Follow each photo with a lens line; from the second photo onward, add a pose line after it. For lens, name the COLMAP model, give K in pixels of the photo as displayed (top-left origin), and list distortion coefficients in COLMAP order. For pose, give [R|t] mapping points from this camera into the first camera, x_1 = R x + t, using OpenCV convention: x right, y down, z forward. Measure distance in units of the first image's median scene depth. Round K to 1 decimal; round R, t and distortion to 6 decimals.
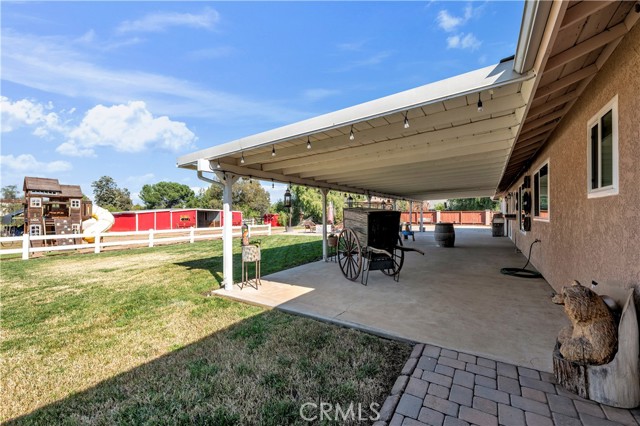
lens RADIAL K [[255.9, 0, 321.9], [0, 255.9, 215.6], [0, 0, 1]] dist [-0.002506, -0.000723]
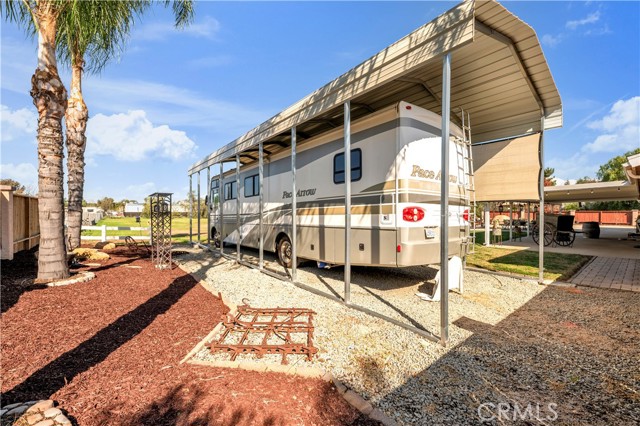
lens RADIAL K [[255.9, 0, 321.9], [0, 255.9, 215.6], [0, 0, 1]] dist [-0.002506, -0.000723]
pose [[0.947999, 0.009912, -0.318119, -0.697637], [-0.006351, 0.999905, 0.012229, -0.019806], [0.318210, -0.009573, 0.947972, -1.183157]]
